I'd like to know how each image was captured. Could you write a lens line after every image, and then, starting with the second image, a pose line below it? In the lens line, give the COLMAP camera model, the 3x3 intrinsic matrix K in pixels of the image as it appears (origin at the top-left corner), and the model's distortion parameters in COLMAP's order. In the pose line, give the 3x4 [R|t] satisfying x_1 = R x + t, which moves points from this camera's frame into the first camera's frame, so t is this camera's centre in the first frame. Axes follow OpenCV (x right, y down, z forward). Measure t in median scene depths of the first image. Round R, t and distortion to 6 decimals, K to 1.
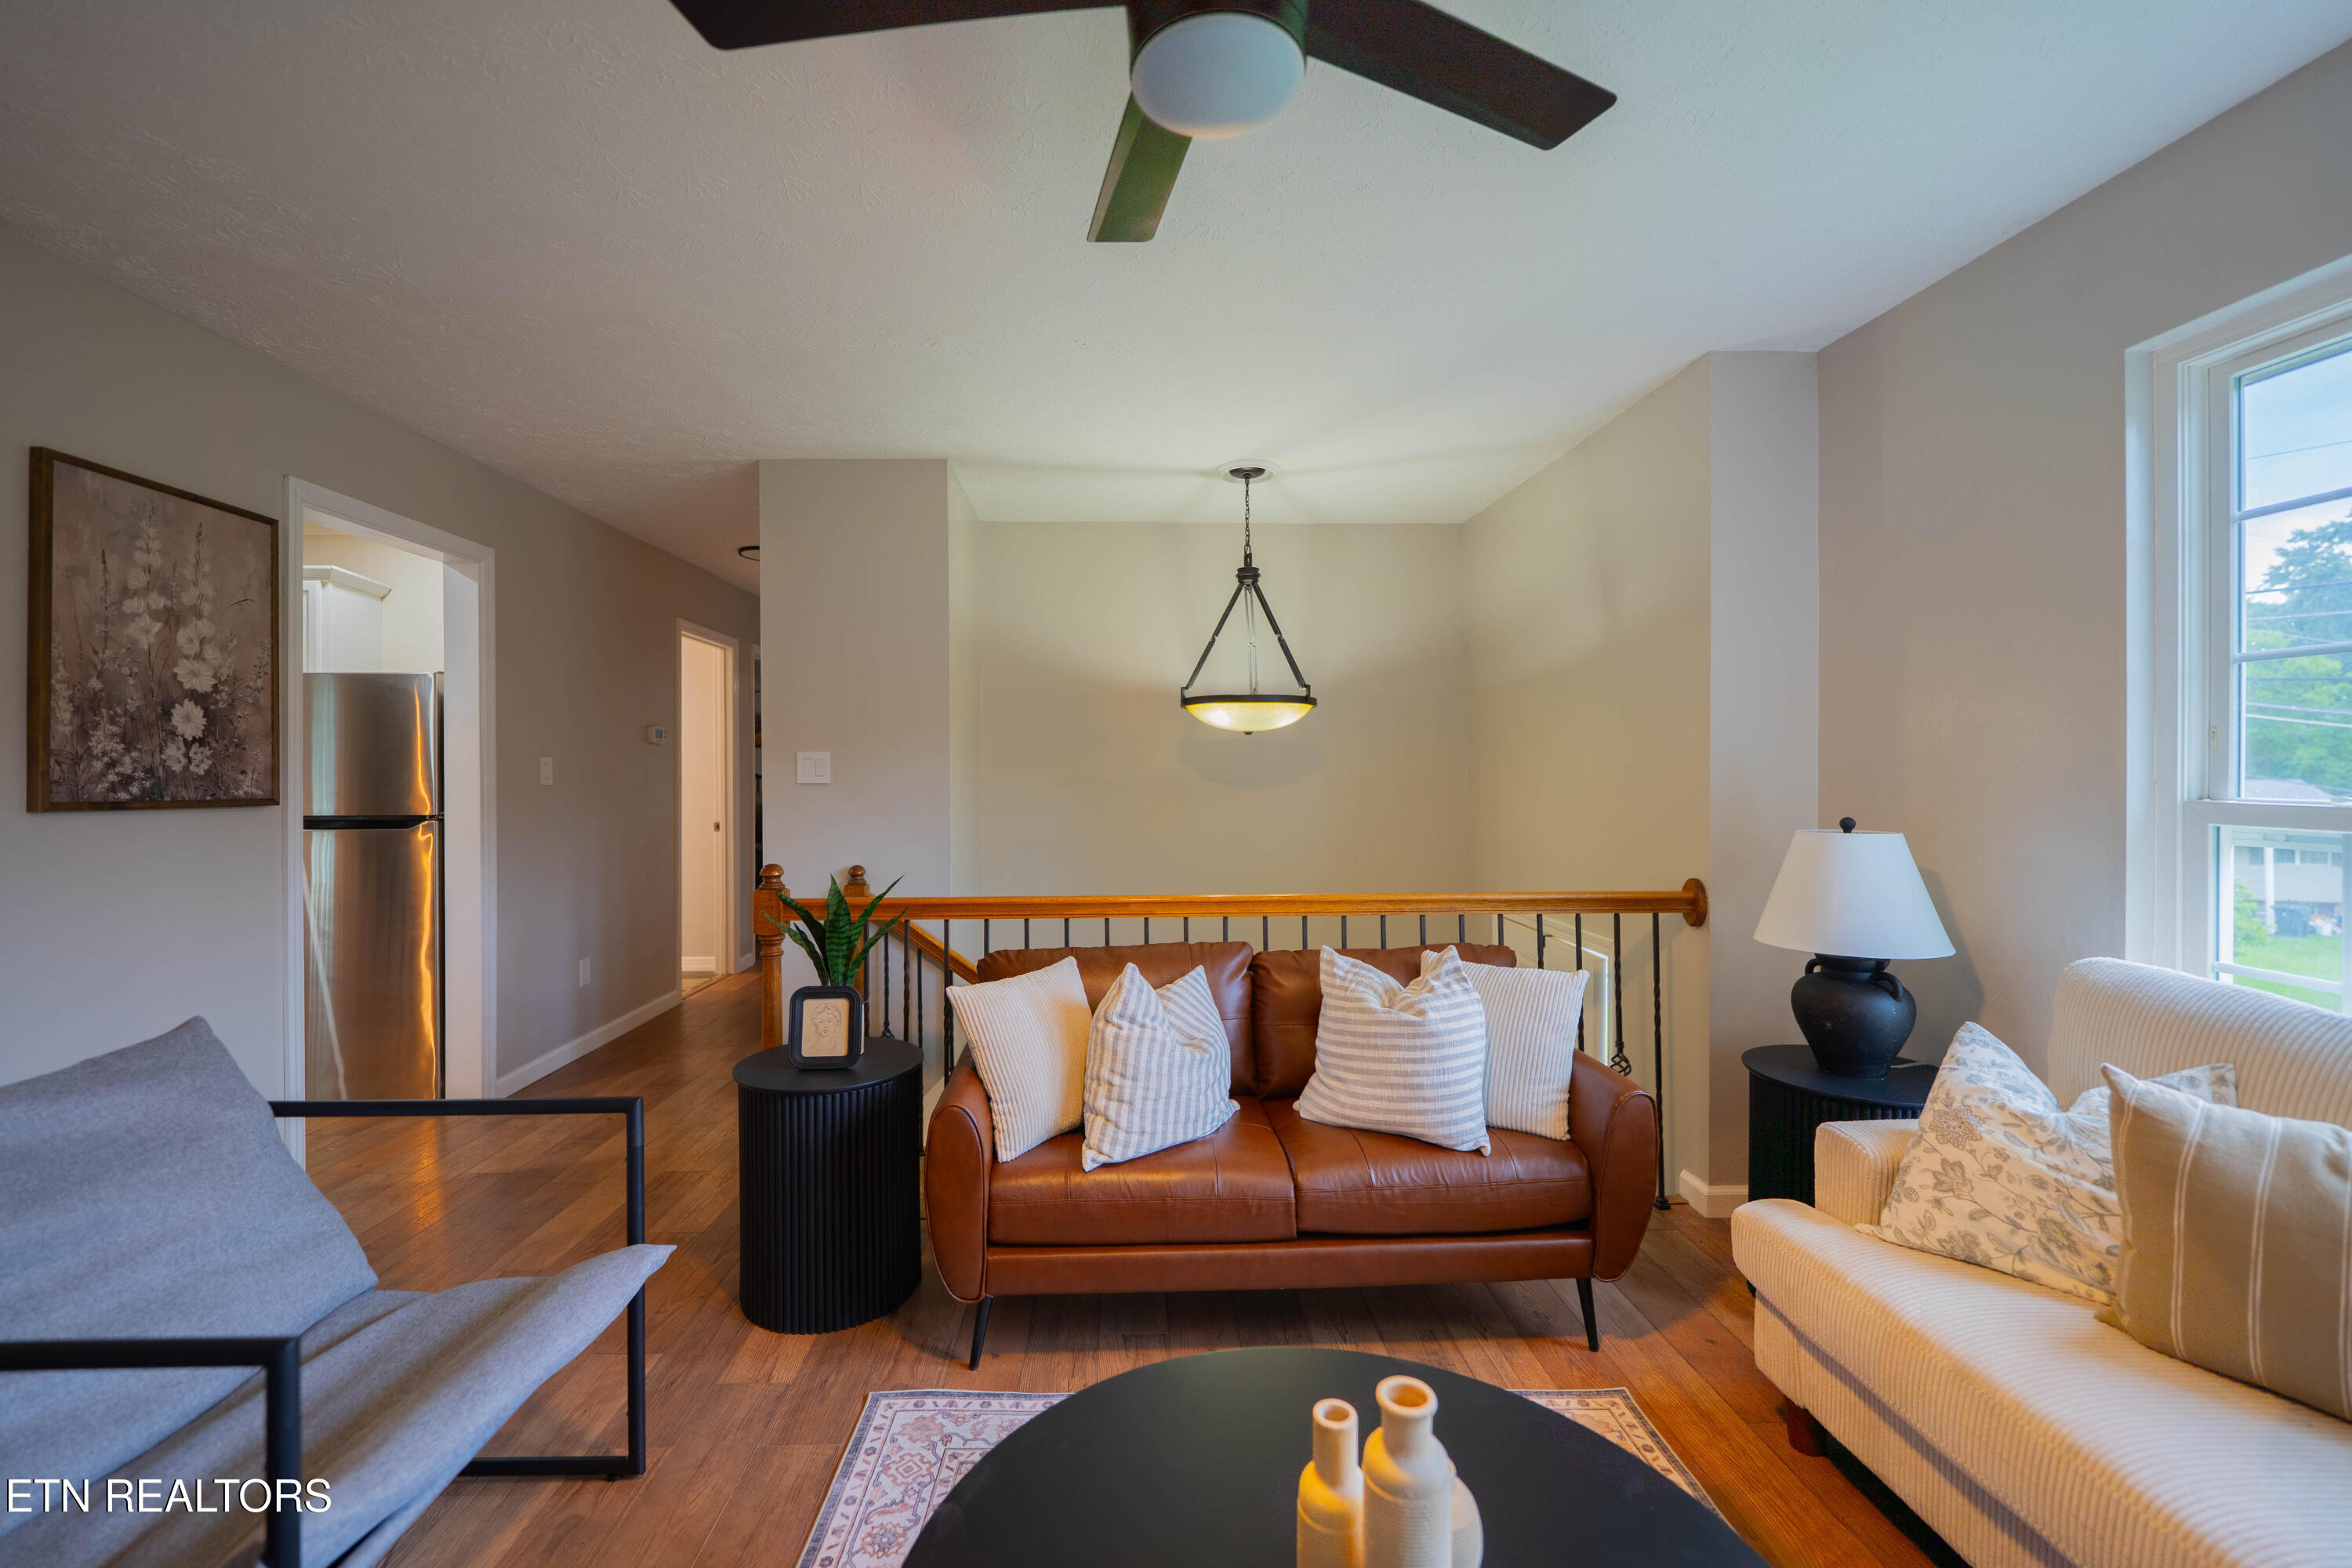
lens RADIAL K [[966.5, 0, 1164.6], [0, 966.5, 770.5], [0, 0, 1]] dist [-0.007964, -0.002272]
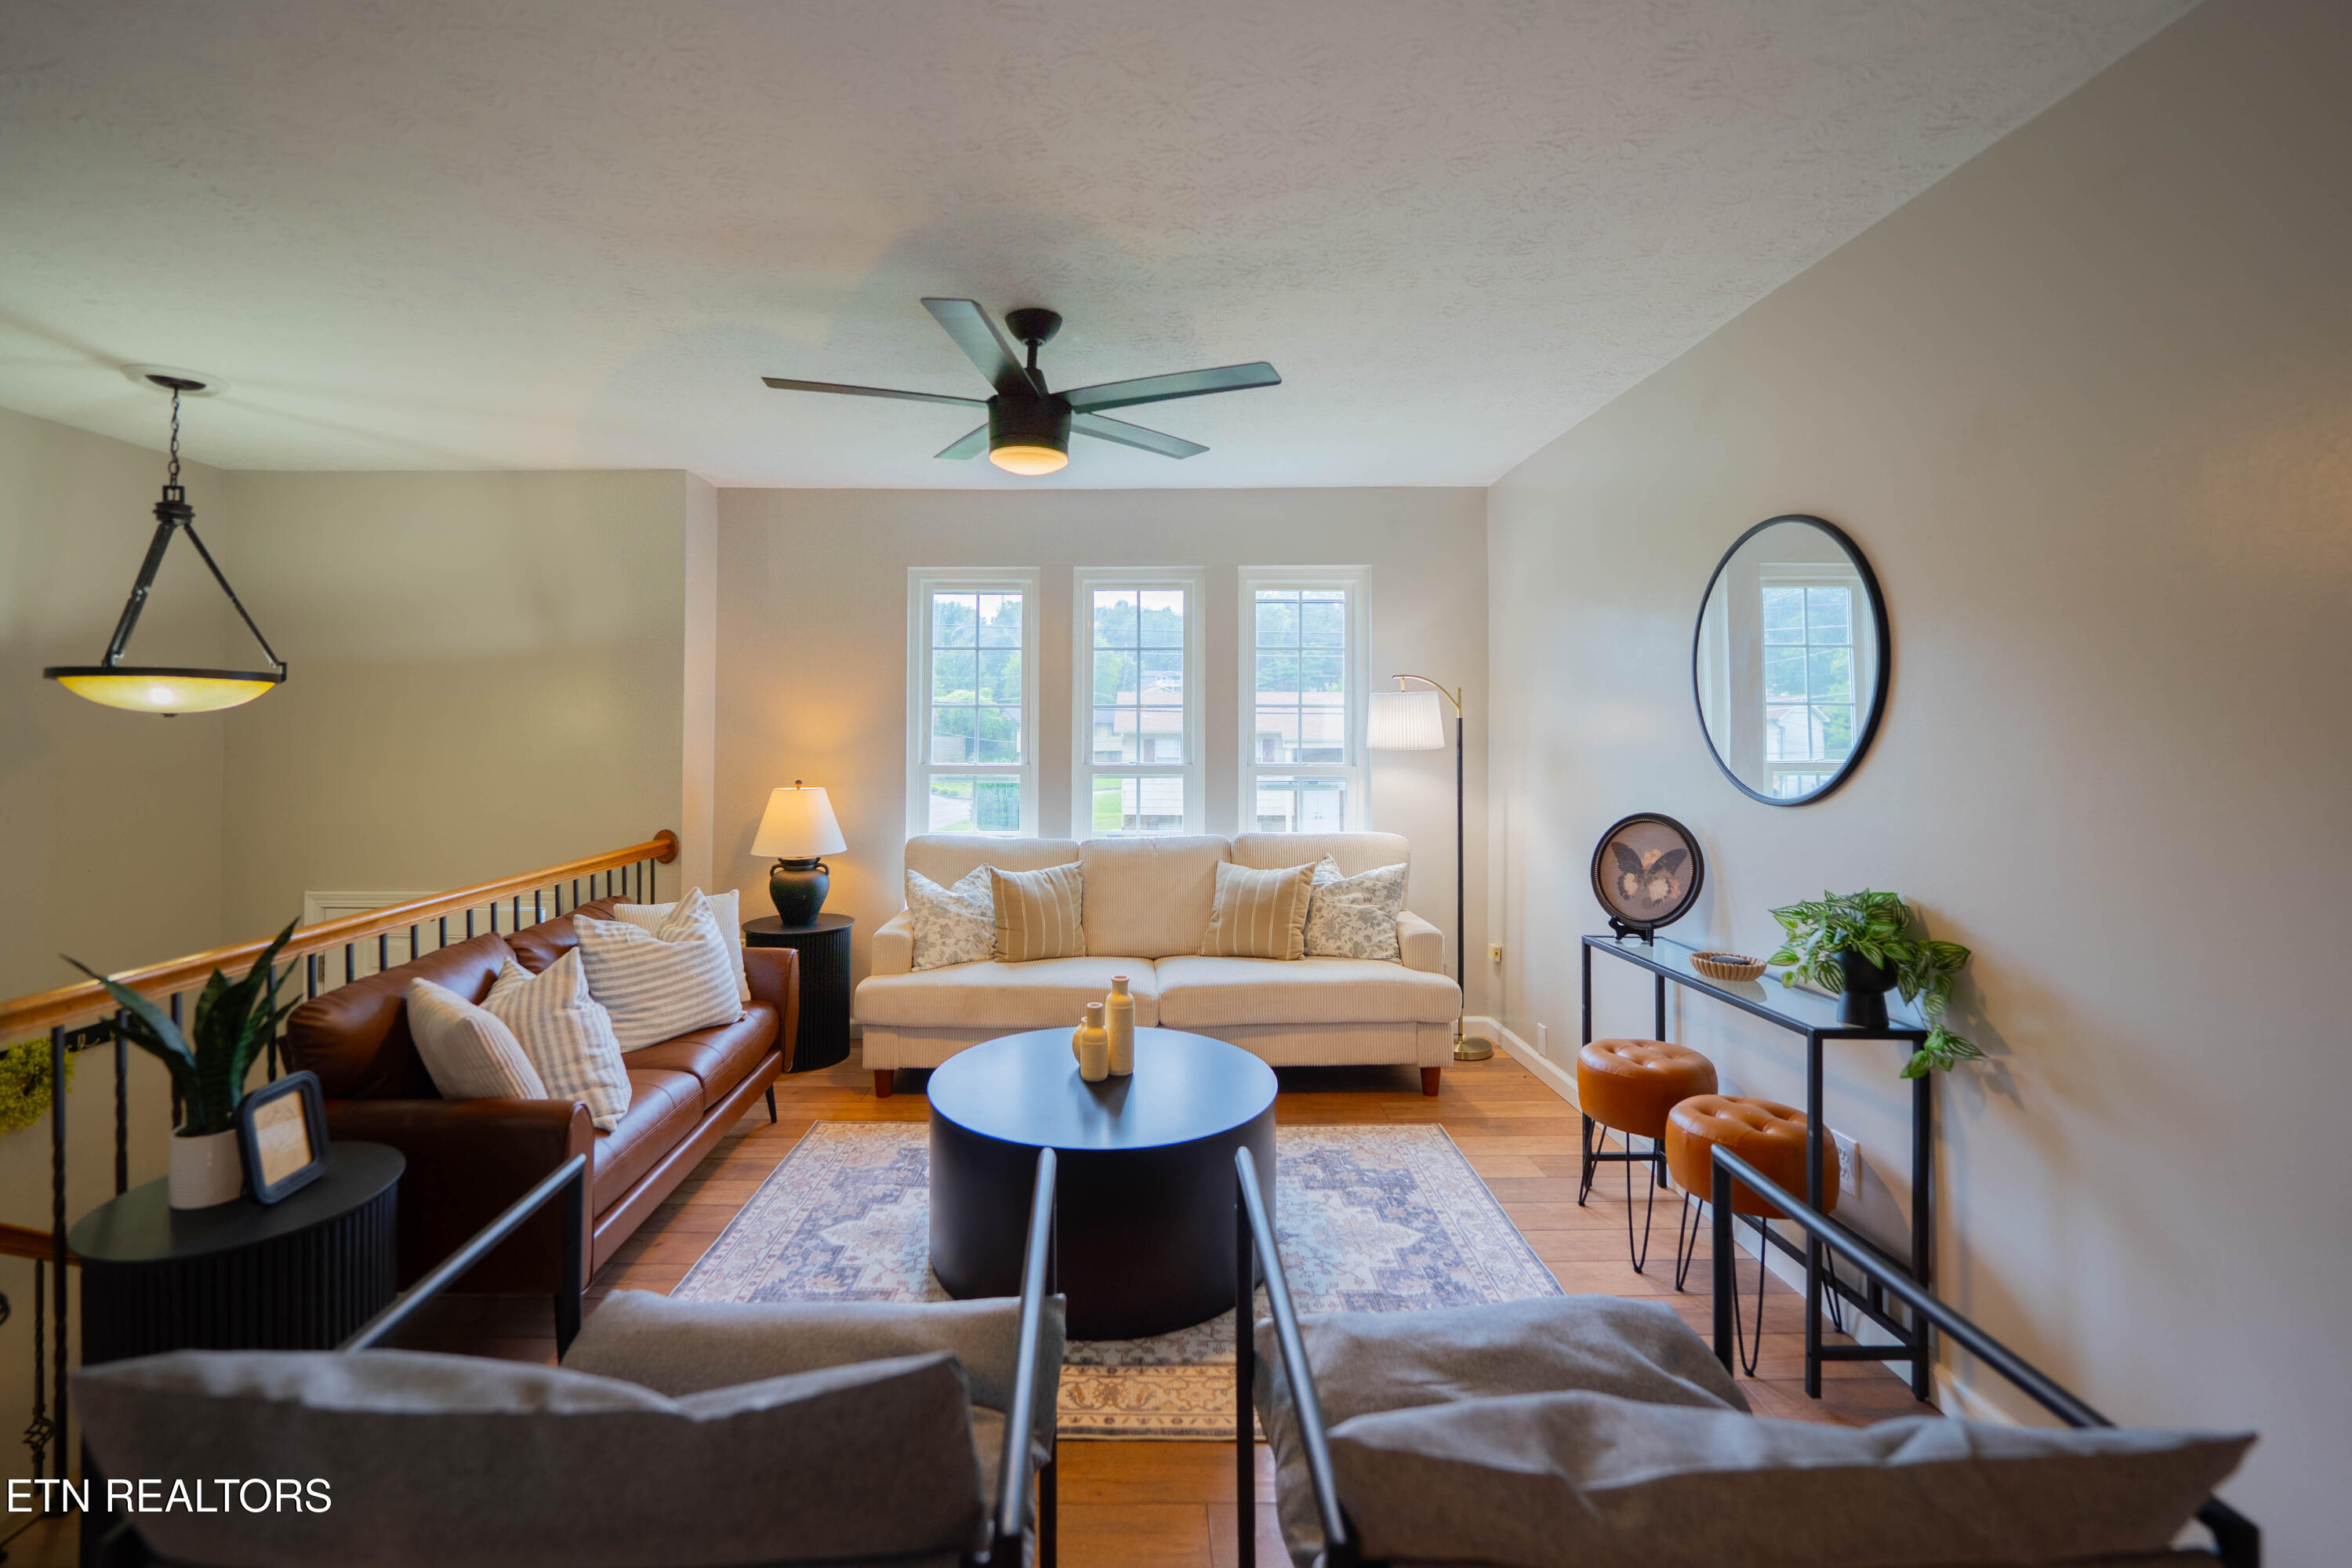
lens RADIAL K [[966.5, 0, 1121.3], [0, 966.5, 716.0], [0, 0, 1]] dist [-0.007964, -0.002272]
pose [[0.052851, 0.013050, 0.998517, -1.035126], [0.002352, 0.999910, -0.013193, -0.042114], [-0.998600, 0.003046, 0.052816, 0.318049]]
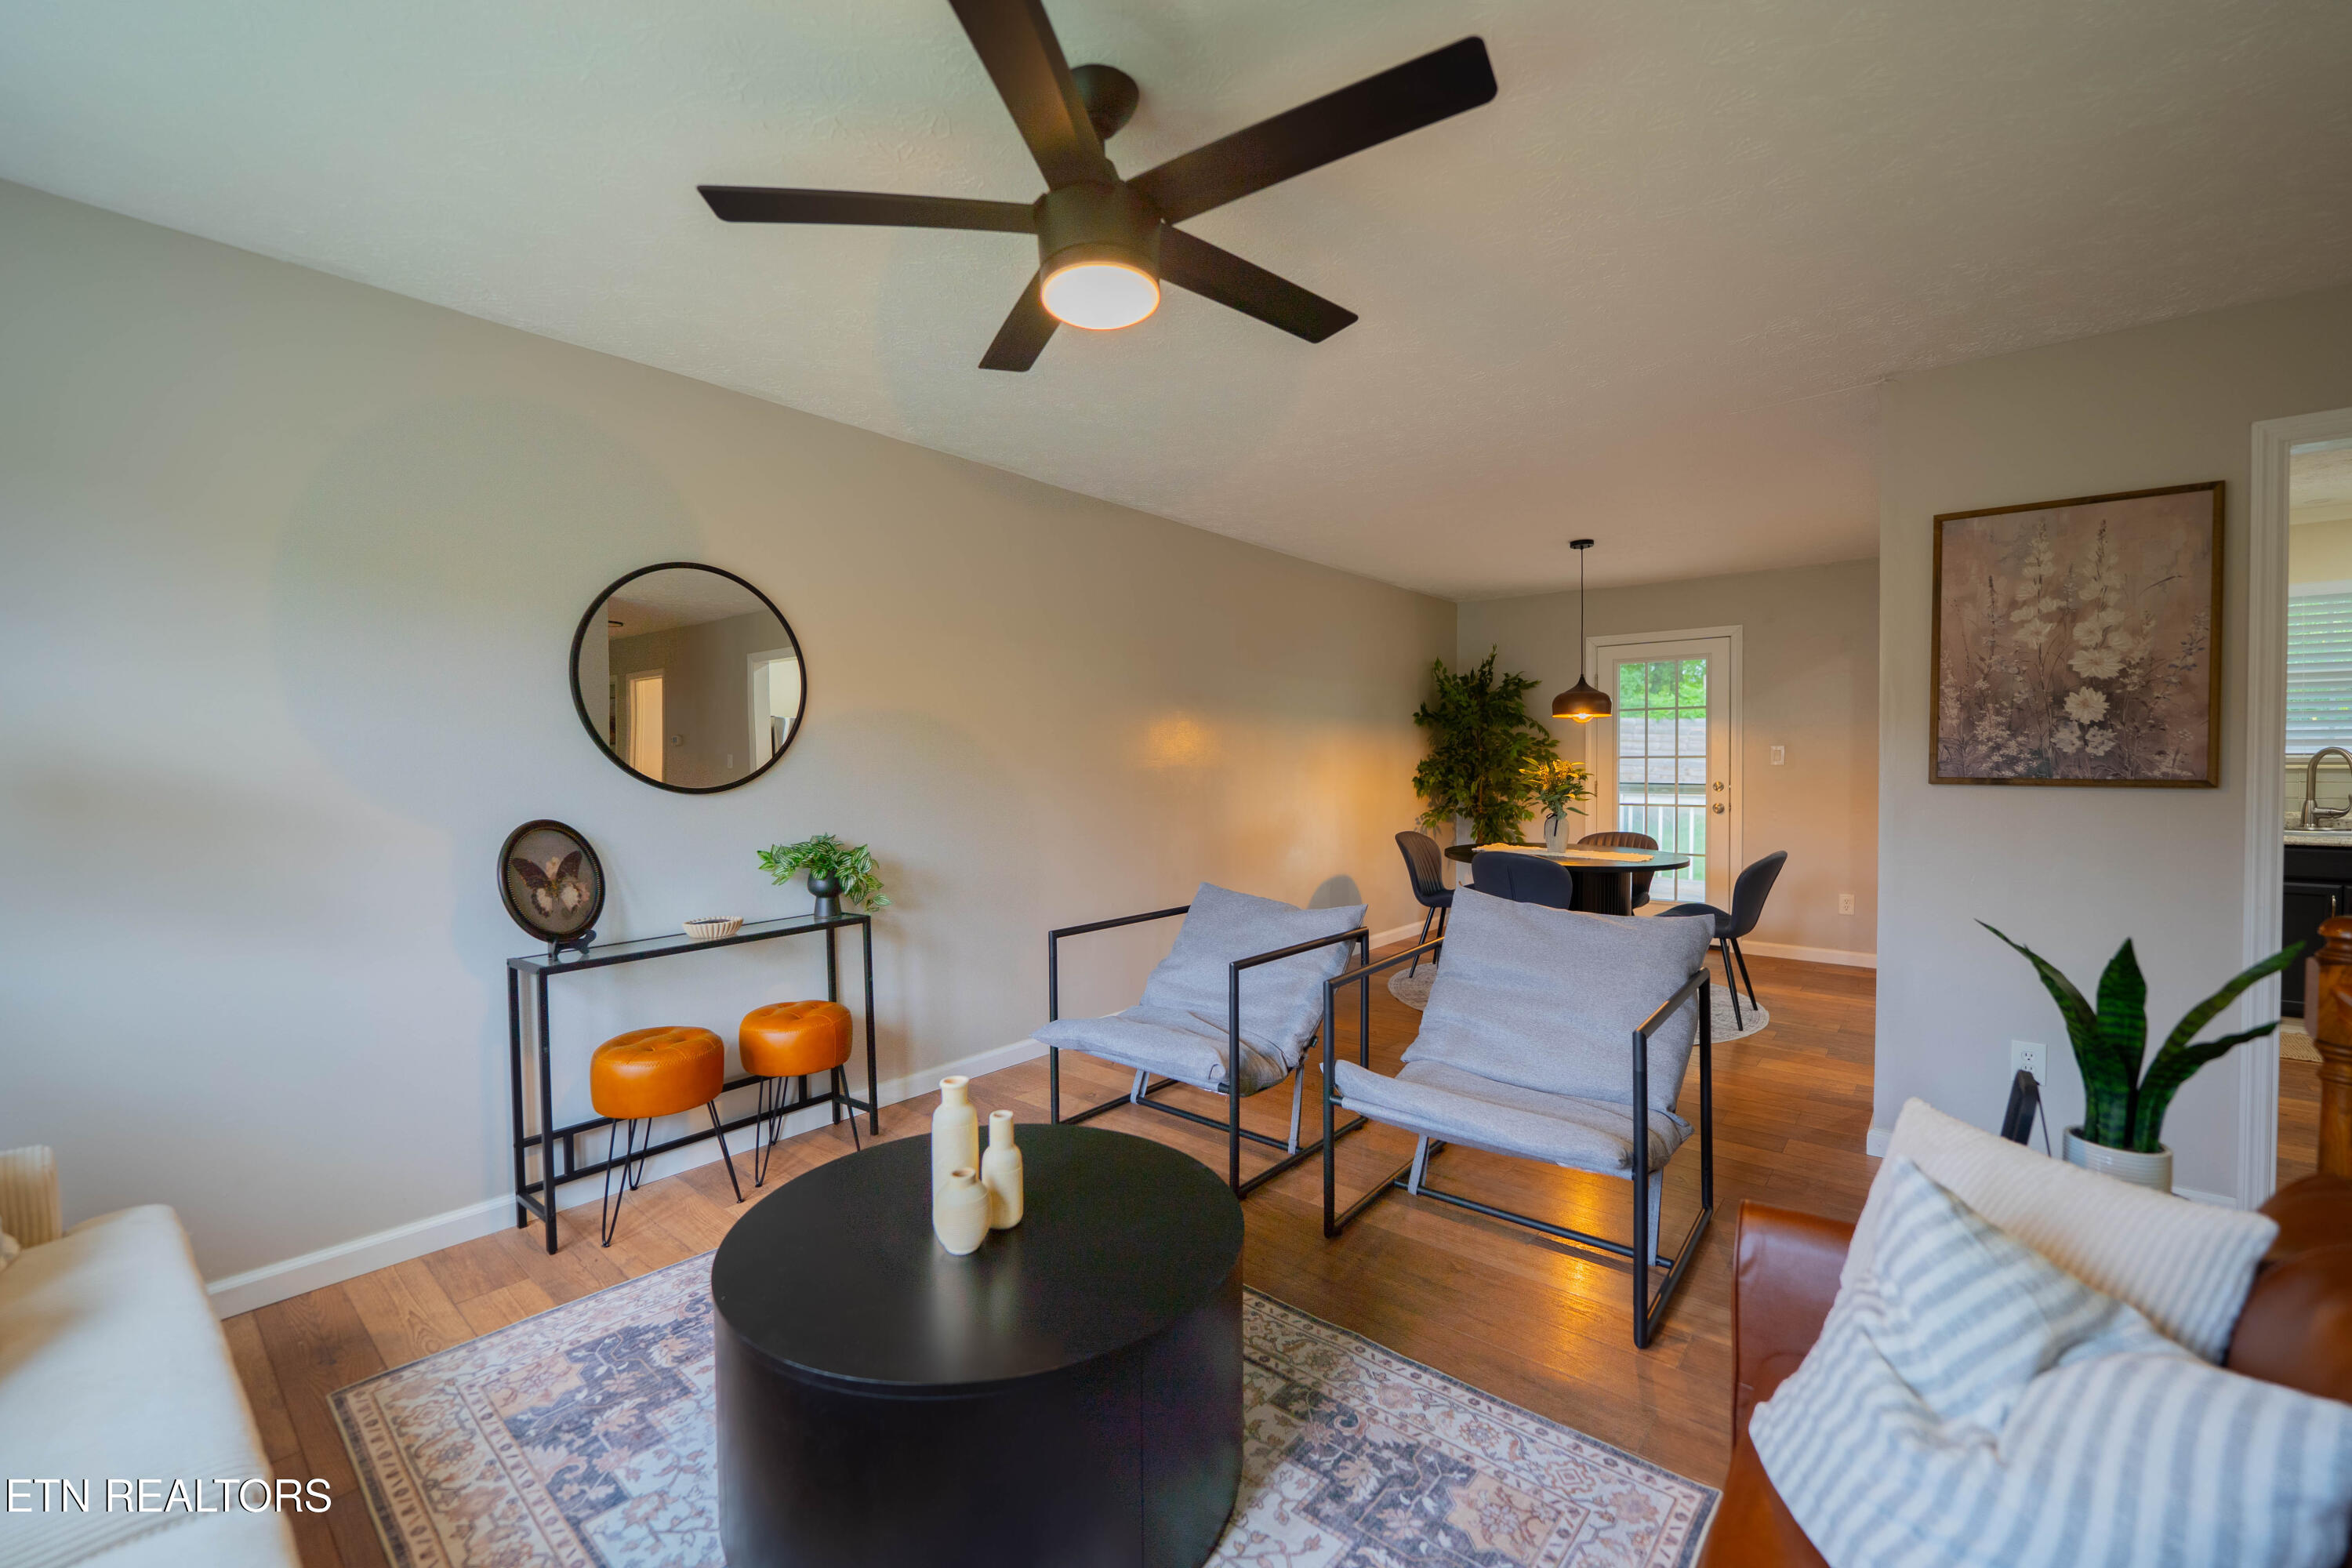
lens RADIAL K [[966.5, 0, 1158.2], [0, 966.5, 793.5], [0, 0, 1]] dist [-0.007964, -0.002272]
pose [[-0.691203, 0.027289, -0.722145, 0.515017], [0.007918, 0.999513, 0.030191, 0.006178], [0.722617, 0.015150, -0.691082, 1.004867]]
